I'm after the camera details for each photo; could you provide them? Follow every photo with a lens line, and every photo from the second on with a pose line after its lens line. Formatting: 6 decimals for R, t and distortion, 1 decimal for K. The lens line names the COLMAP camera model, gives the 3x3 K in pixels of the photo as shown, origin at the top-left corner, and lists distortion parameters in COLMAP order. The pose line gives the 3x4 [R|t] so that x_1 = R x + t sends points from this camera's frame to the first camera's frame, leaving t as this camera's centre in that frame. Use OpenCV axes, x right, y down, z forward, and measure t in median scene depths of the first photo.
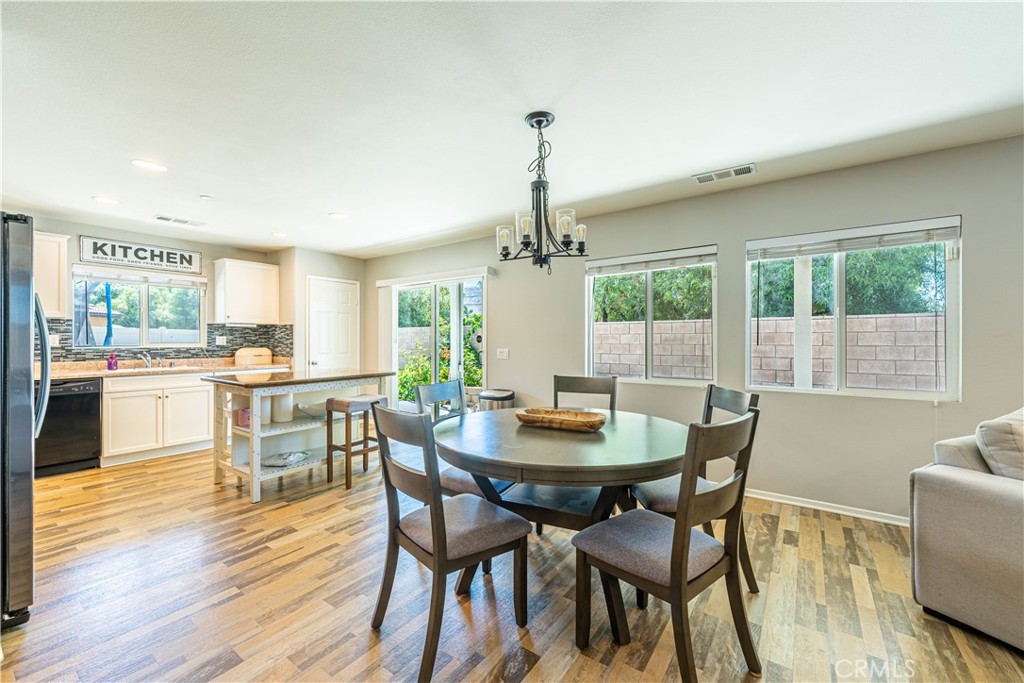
lens RADIAL K [[417.0, 0, 505.8], [0, 417.0, 340.9], [0, 0, 1]] dist [0.002784, 0.000418]
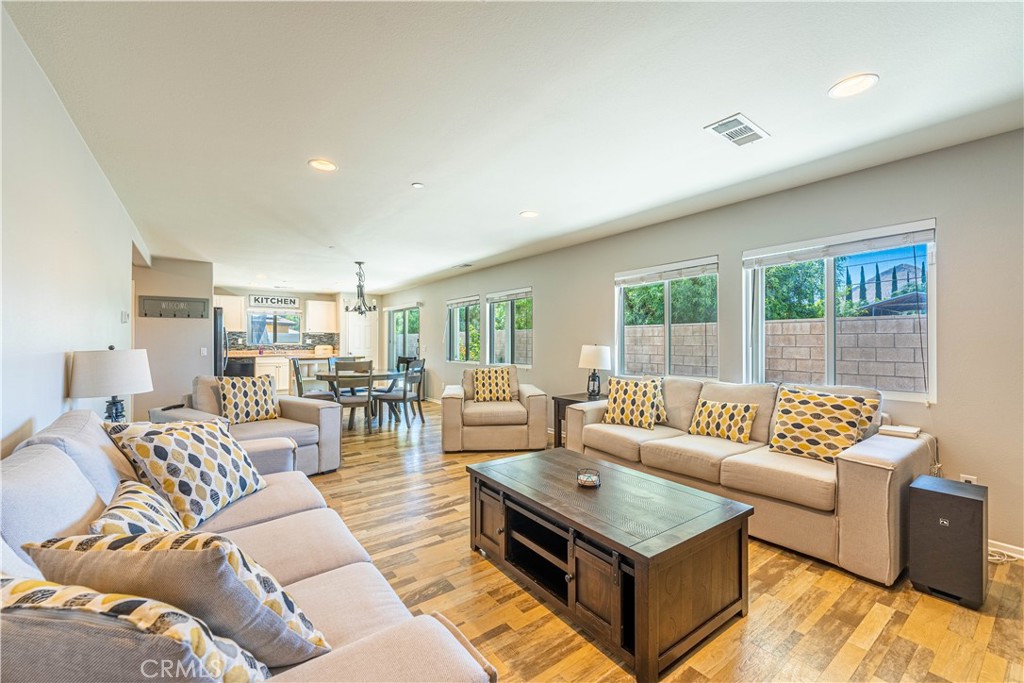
lens RADIAL K [[412.8, 0, 512.0], [0, 412.8, 341.5], [0, 0, 1]] dist [-0.003214, -0.000374]
pose [[0.956908, 0.001974, -0.290386, 0.888334], [-0.002120, 0.999998, -0.000187, -0.001526], [0.290385, 0.000795, 0.956910, -0.649117]]
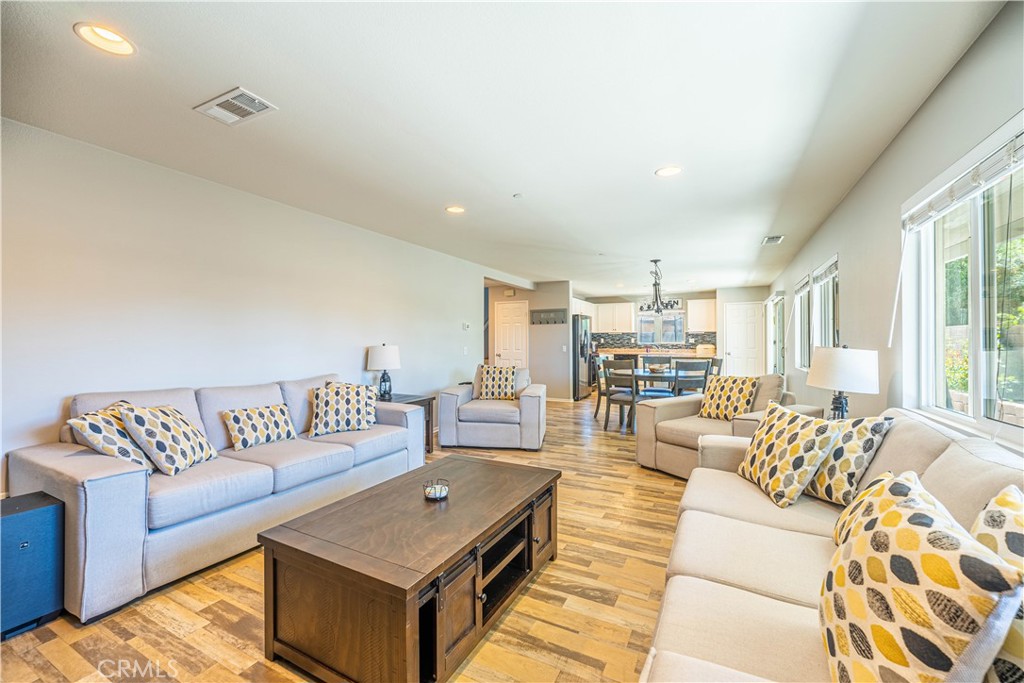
lens RADIAL K [[413.2, 0, 495.8], [0, 413.2, 340.5], [0, 0, 1]] dist [-0.033098, 0.000113]
pose [[0.127253, -0.001298, -0.991869, 1.252298], [0.002141, 0.999997, -0.001034, -0.001312], [0.991868, -0.001992, 0.127255, -0.190901]]
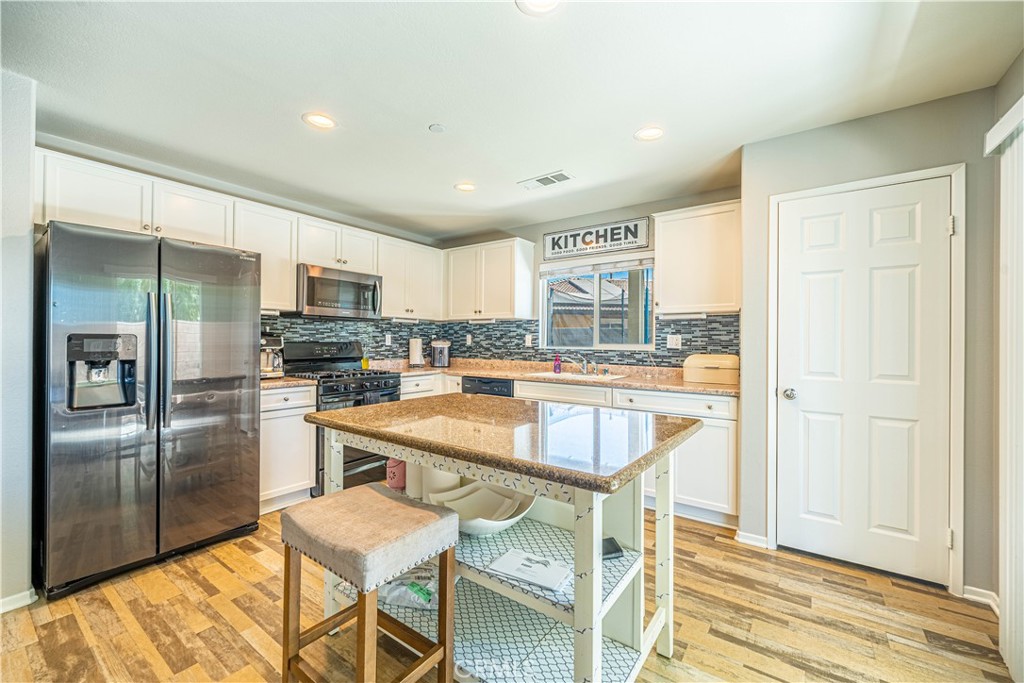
lens RADIAL K [[417.0, 0, 505.8], [0, 417.0, 340.9], [0, 0, 1]] dist [0.002784, 0.000418]
pose [[0.001229, 0.003088, -0.999994, -0.027054], [-0.005458, 0.999980, 0.003082, -0.002471], [0.999984, 0.005454, 0.001246, 0.809634]]
